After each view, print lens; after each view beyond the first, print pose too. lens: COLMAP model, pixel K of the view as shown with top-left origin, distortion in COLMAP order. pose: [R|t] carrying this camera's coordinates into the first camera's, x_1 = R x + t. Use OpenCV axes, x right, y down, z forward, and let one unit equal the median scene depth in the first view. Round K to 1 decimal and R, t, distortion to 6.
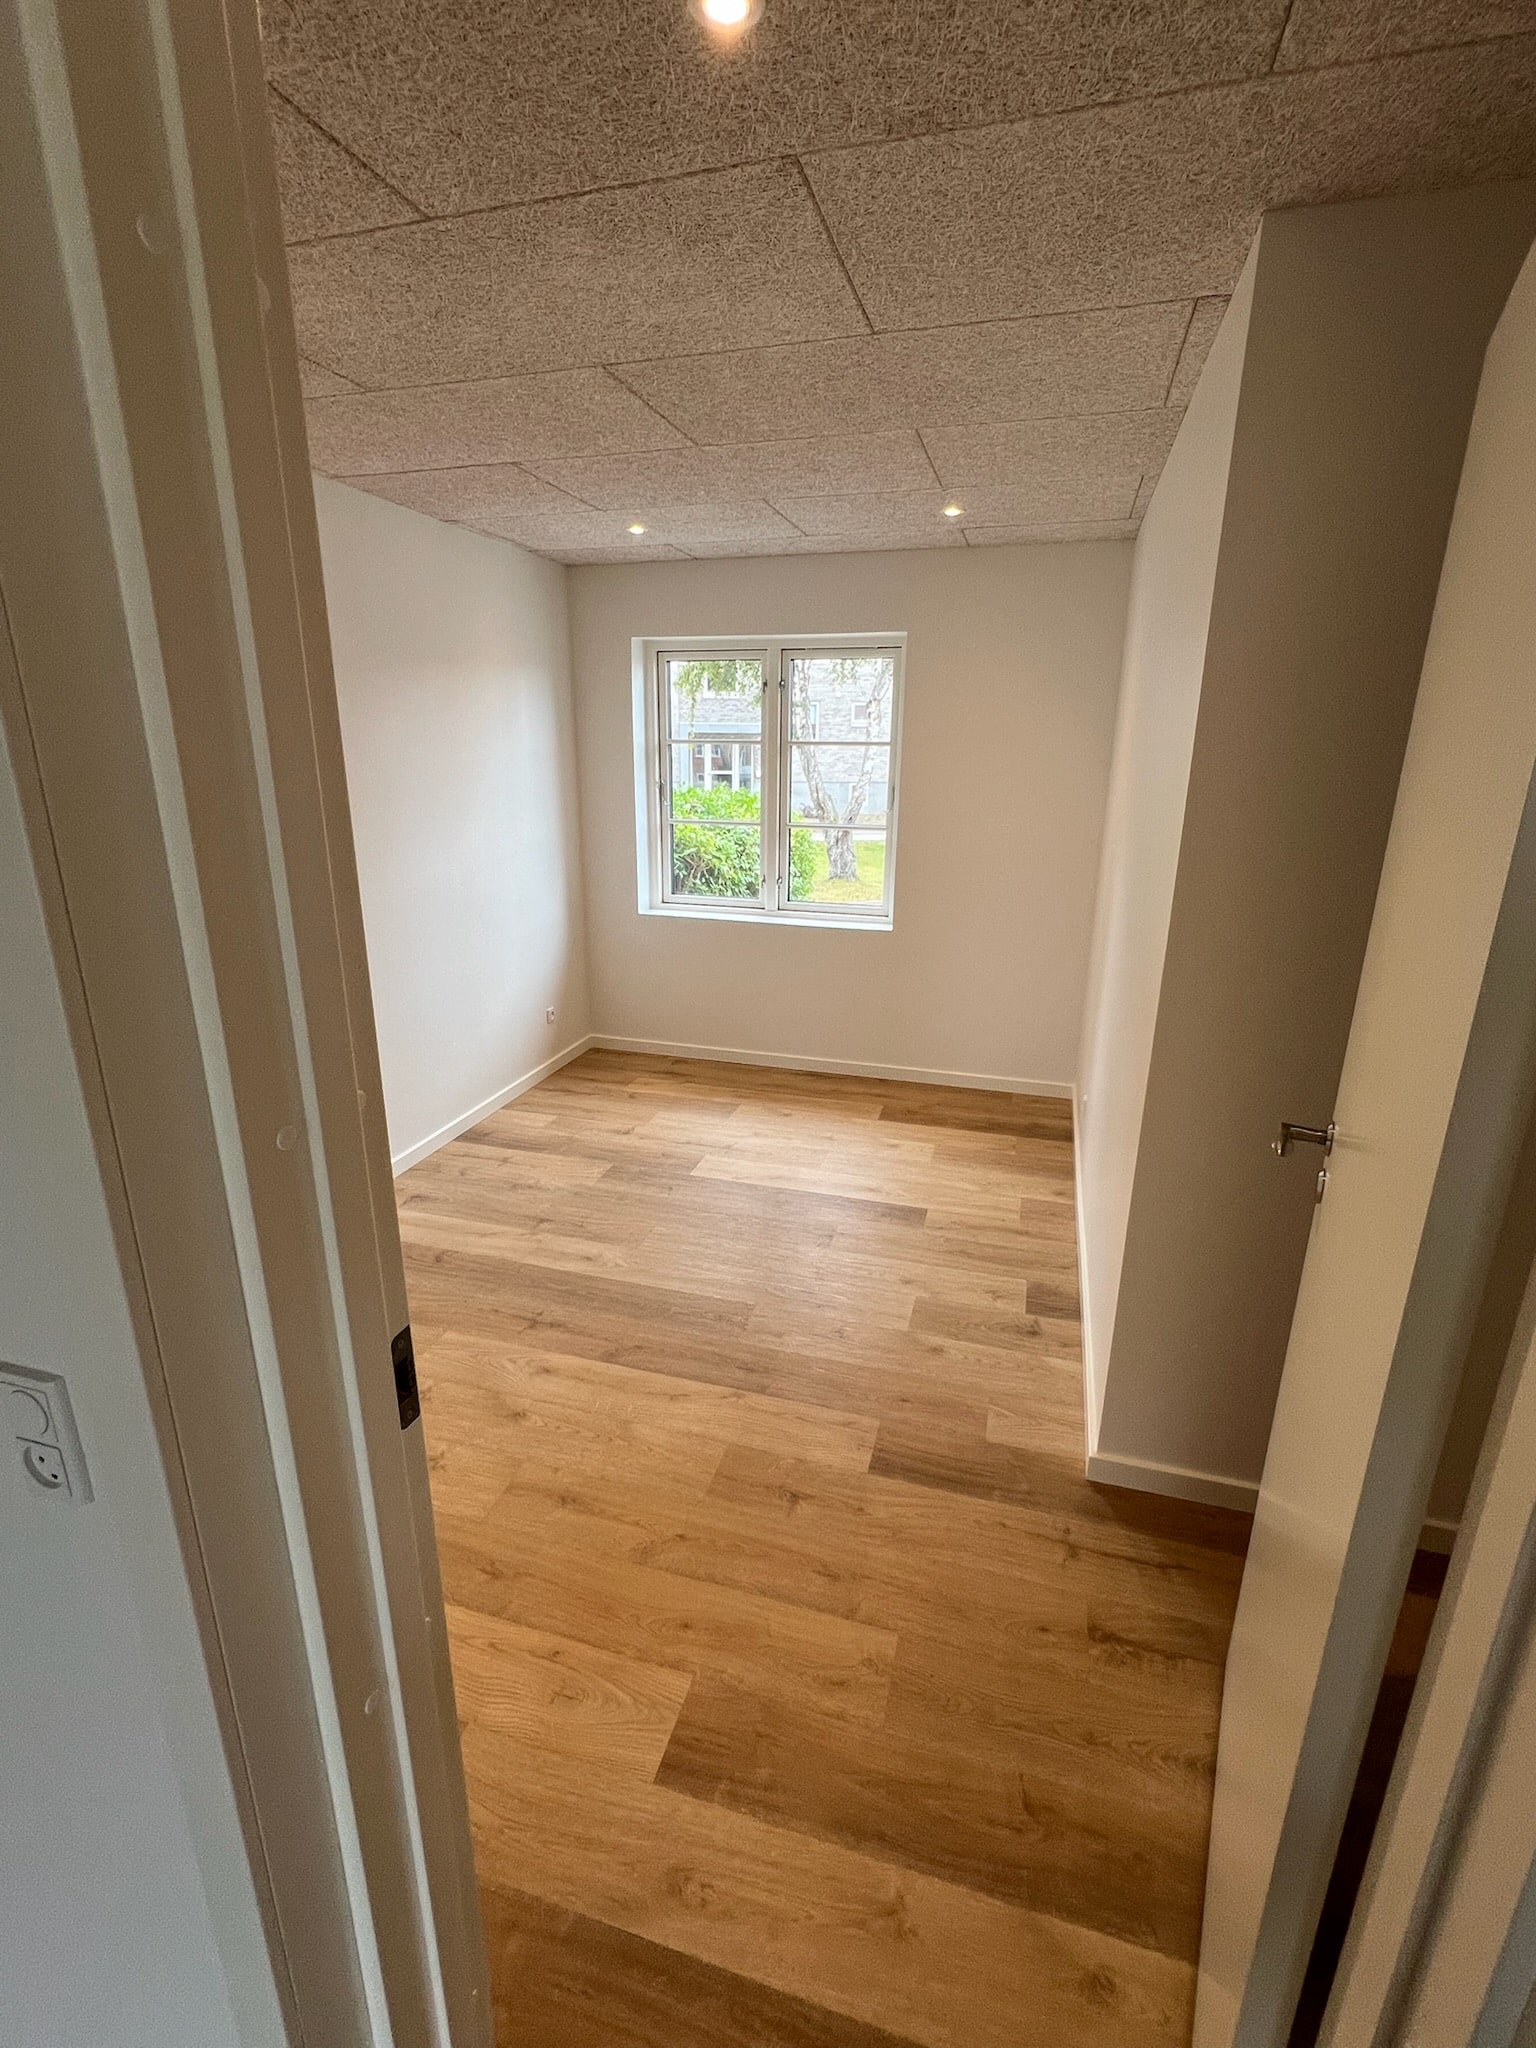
lens RADIAL K [[916.4, 0, 767.5], [0, 916.4, 1017.4], [0, 0, 1]] dist [-0.007543, 0.002225]
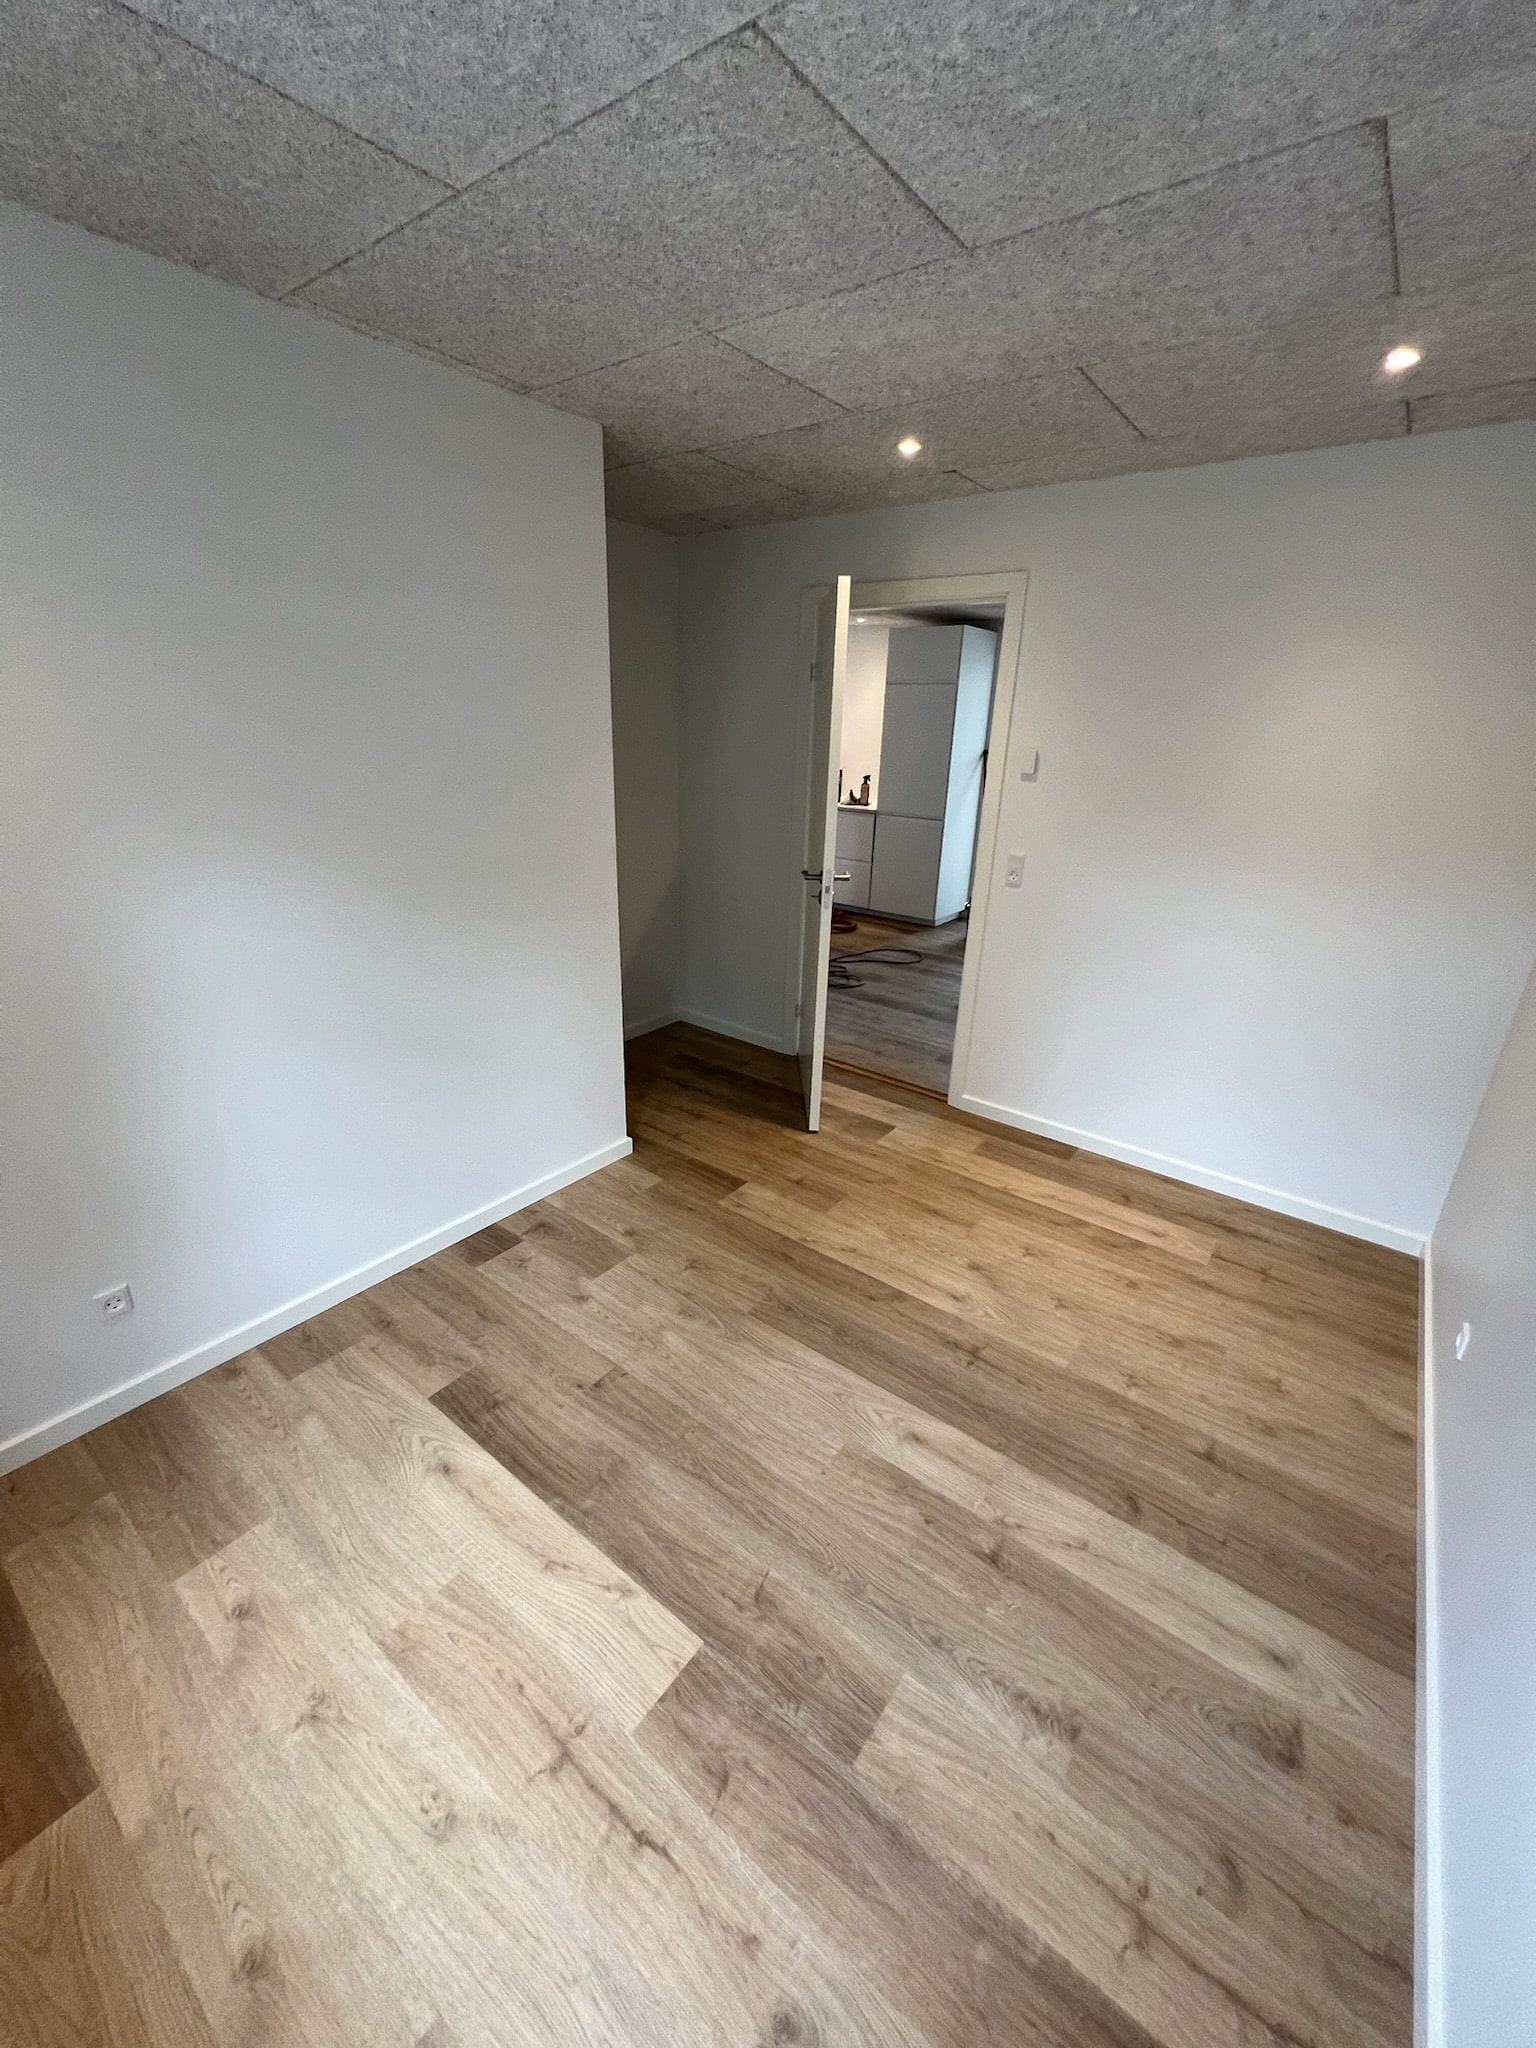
lens RADIAL K [[821.0, 0, 766.3], [0, 821.0, 1027.7], [0, 0, 1]] dist [0.001190, -0.000541]
pose [[-0.933076, -0.158479, 0.322884, -0.279882], [0.067422, 0.804722, 0.589811, -0.465745], [-0.353304, 0.572108, -0.740181, 1.544469]]
